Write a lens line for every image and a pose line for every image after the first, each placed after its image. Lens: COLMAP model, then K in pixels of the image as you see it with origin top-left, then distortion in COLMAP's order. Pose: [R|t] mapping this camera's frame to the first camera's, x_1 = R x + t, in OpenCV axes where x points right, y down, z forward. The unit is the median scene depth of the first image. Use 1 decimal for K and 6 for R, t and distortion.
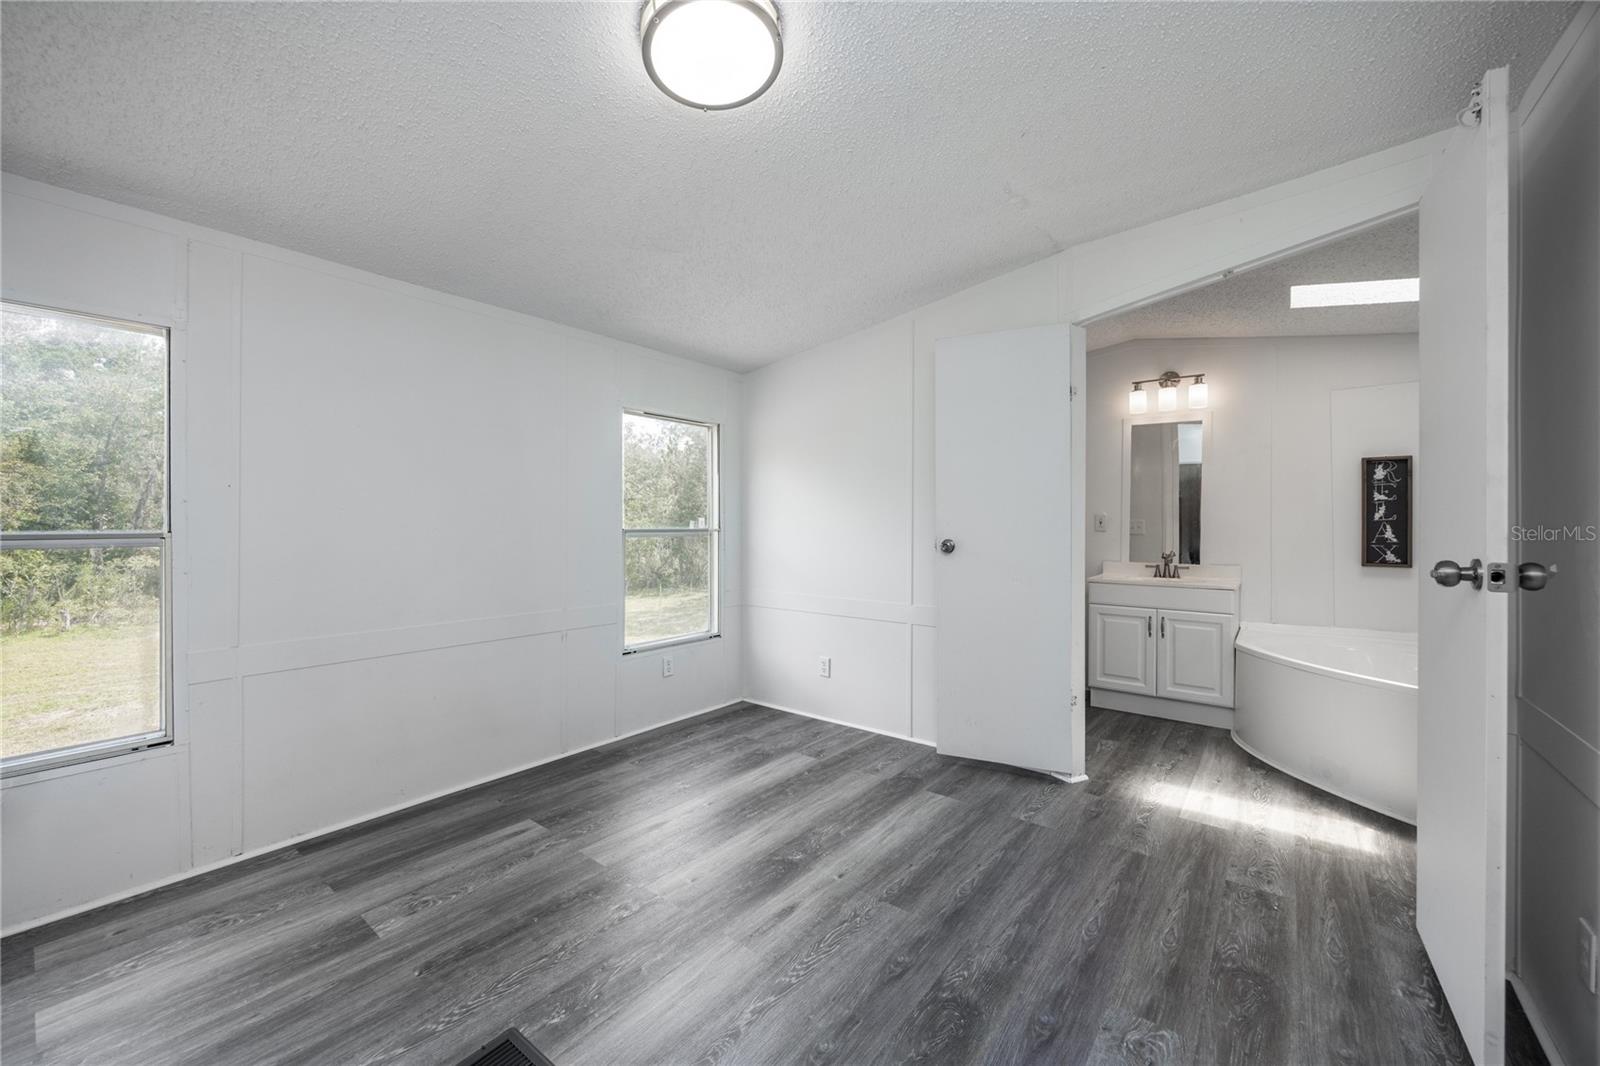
lens RADIAL K [[616.8, 0, 800.0], [0, 616.8, 533.0], [0, 0, 1]] dist [-0.001405, -0.000120]
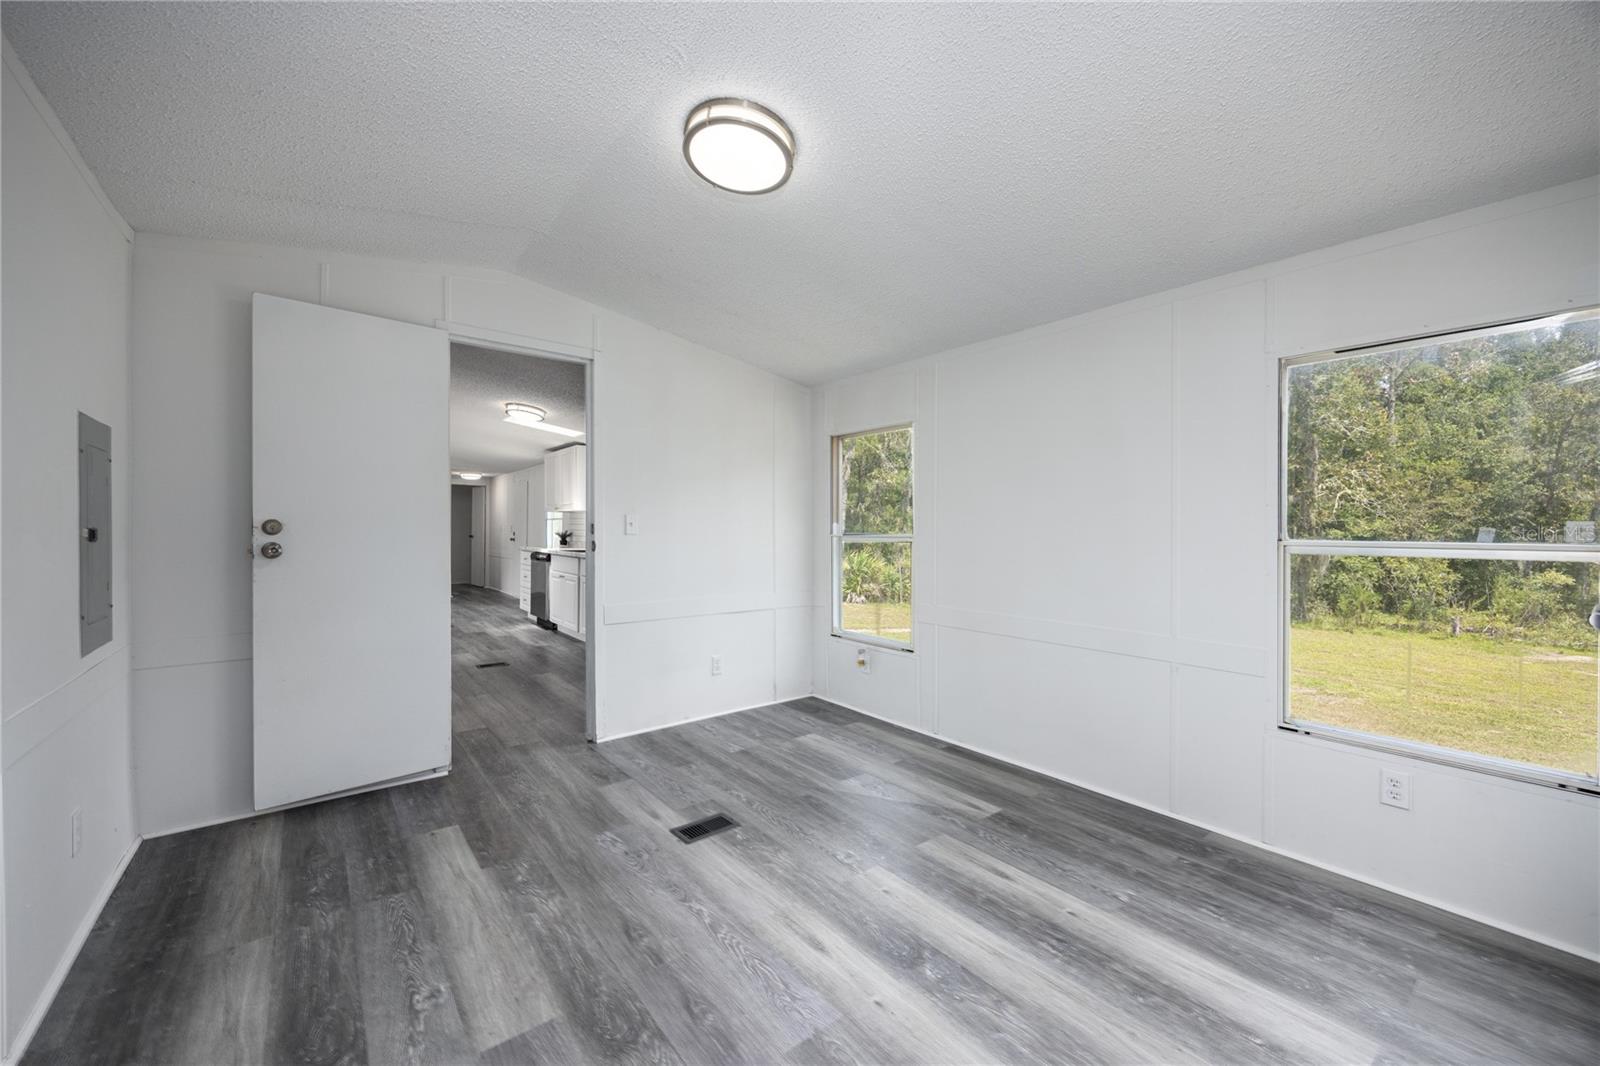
lens RADIAL K [[616.8, 0, 800.0], [0, 616.8, 533.0], [0, 0, 1]] dist [-0.001405, -0.000120]
pose [[-0.223244, 0.002479, -0.974760, 0.842653], [-0.022257, 0.999723, 0.007639, -0.018361], [0.974509, 0.023400, -0.223127, 1.098087]]
